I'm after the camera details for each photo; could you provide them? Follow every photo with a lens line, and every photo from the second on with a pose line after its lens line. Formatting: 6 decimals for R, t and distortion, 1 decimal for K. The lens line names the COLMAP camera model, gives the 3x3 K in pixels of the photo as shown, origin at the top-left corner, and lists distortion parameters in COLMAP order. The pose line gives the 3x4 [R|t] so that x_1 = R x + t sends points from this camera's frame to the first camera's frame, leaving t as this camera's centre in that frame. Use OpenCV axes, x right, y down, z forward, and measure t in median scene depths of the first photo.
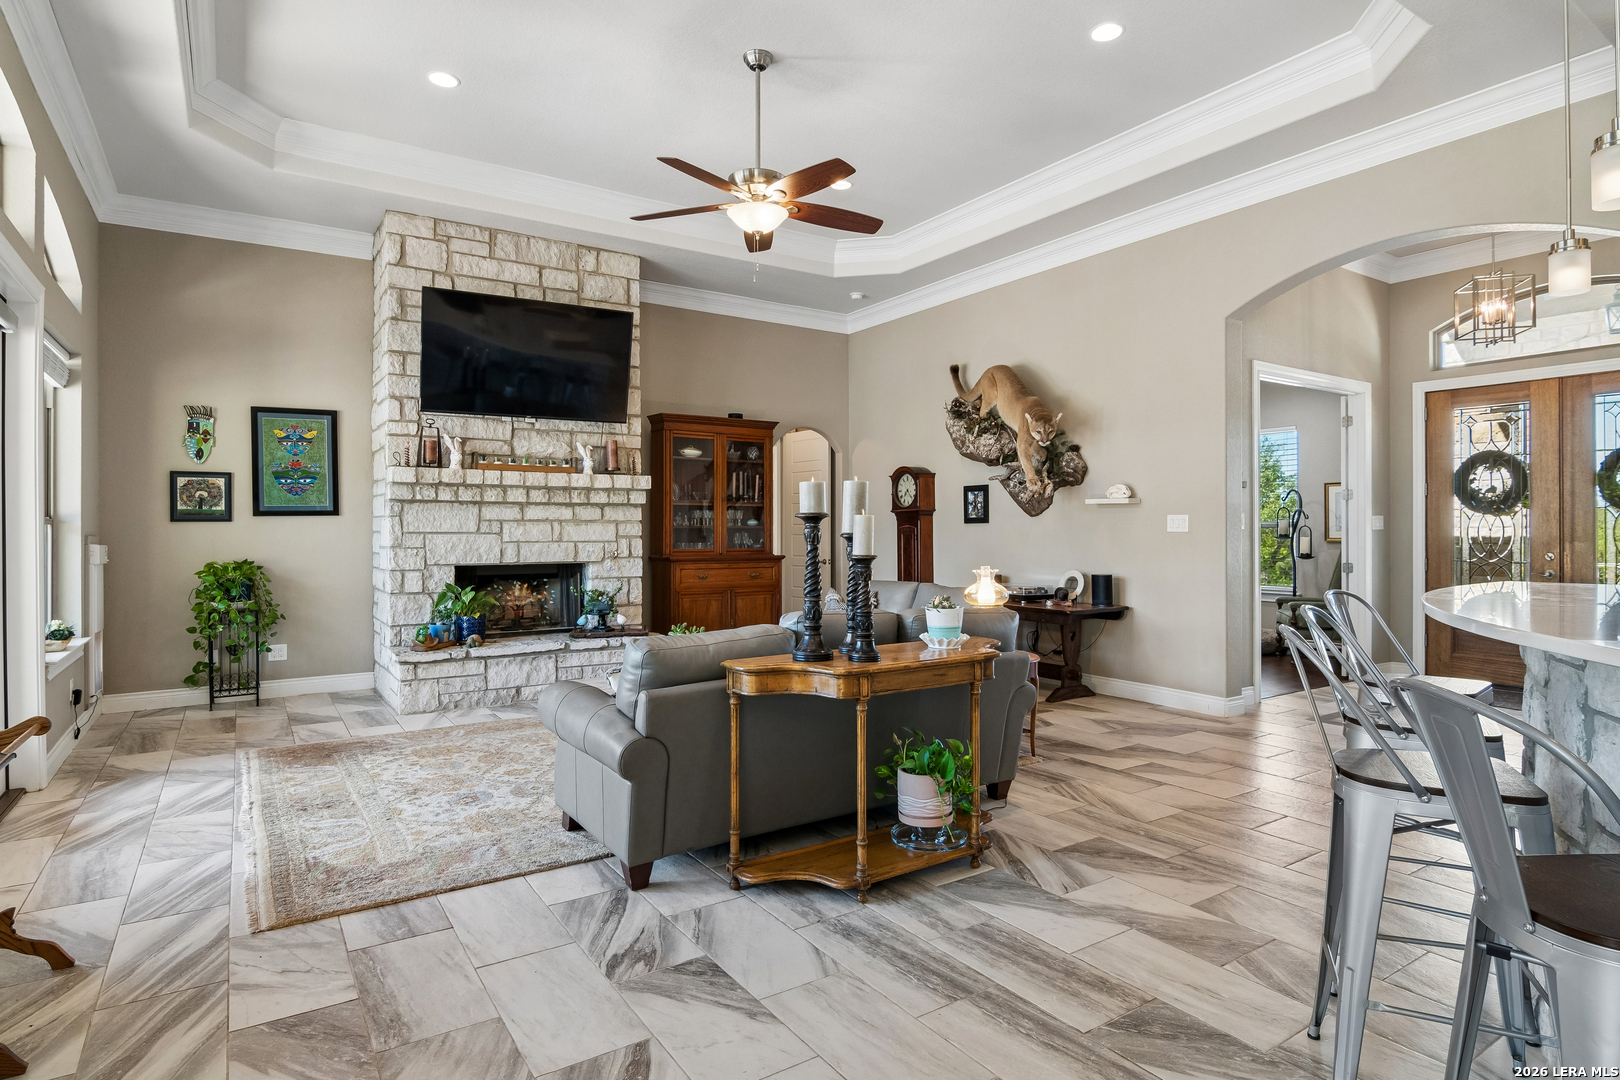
lens RADIAL K [[868.8, 0, 809.0], [0, 868.8, 529.1], [0, 0, 1]] dist [-0.004652, -0.001460]
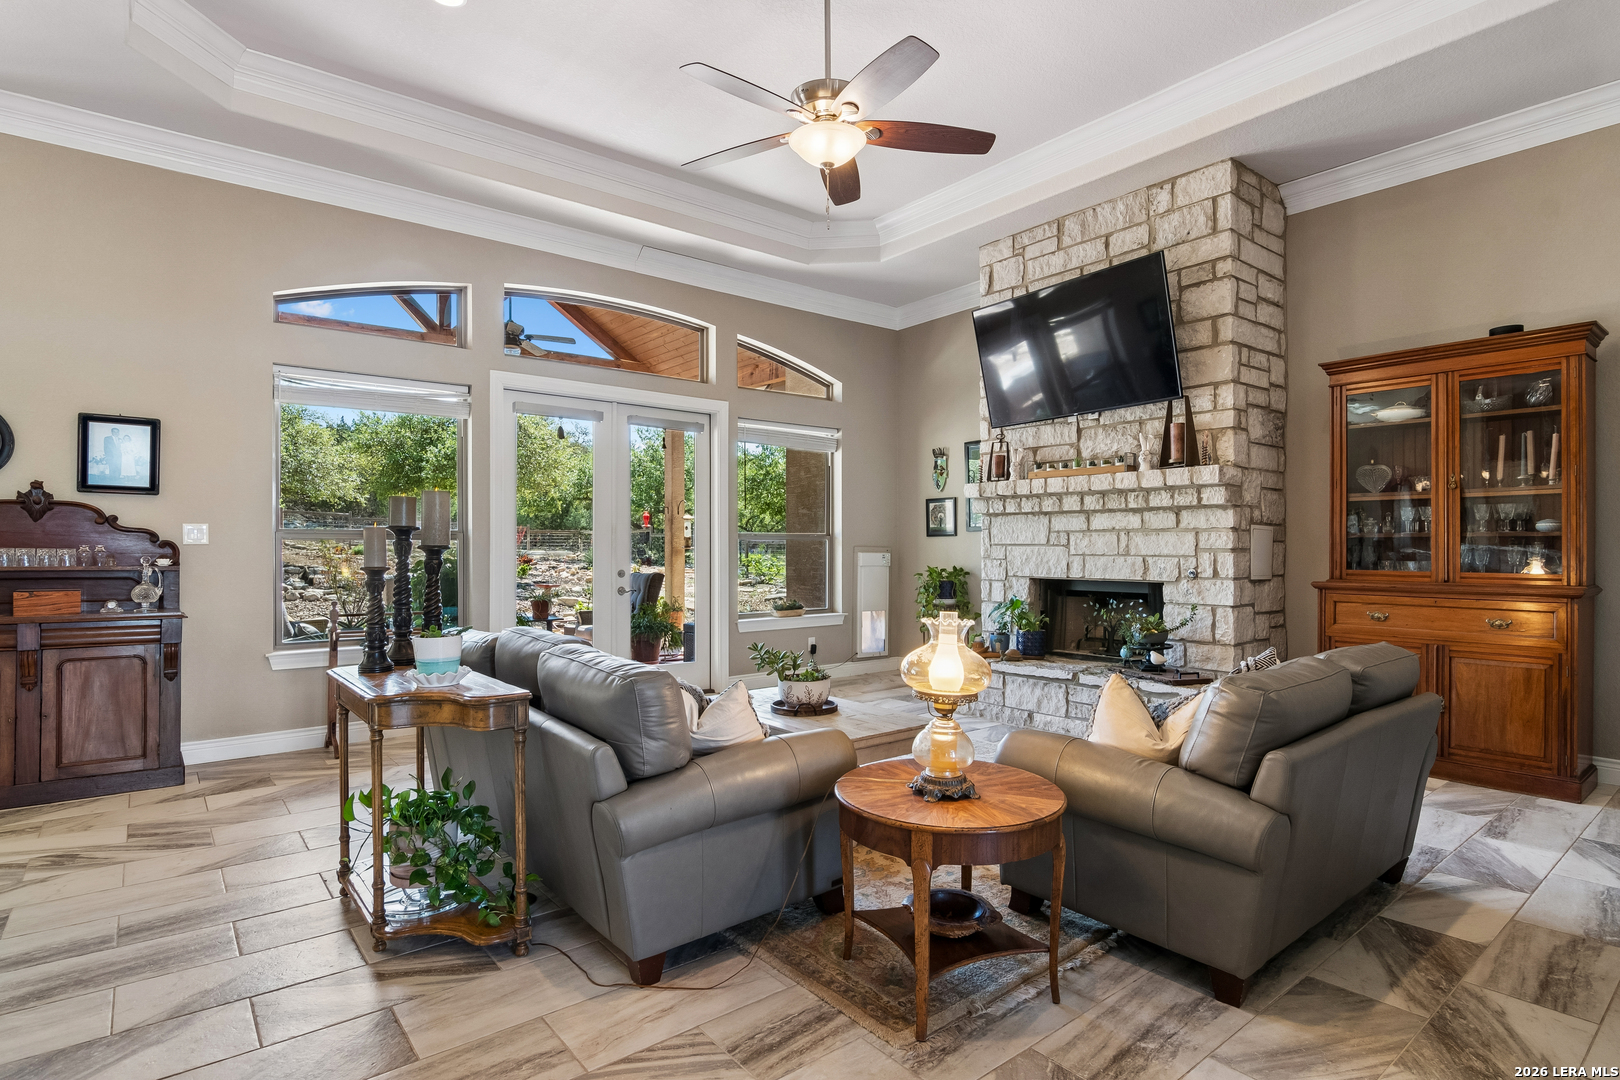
lens RADIAL K [[826.0, 0, 810.0], [0, 826.0, 540.0], [0, 0, 1]] dist [0.013534, -0.012351]
pose [[0.091416, -0.005024, -0.995800, 0.511651], [0.005471, 0.999975, -0.004543, 0.001897], [0.995798, -0.005033, 0.091441, 0.671992]]
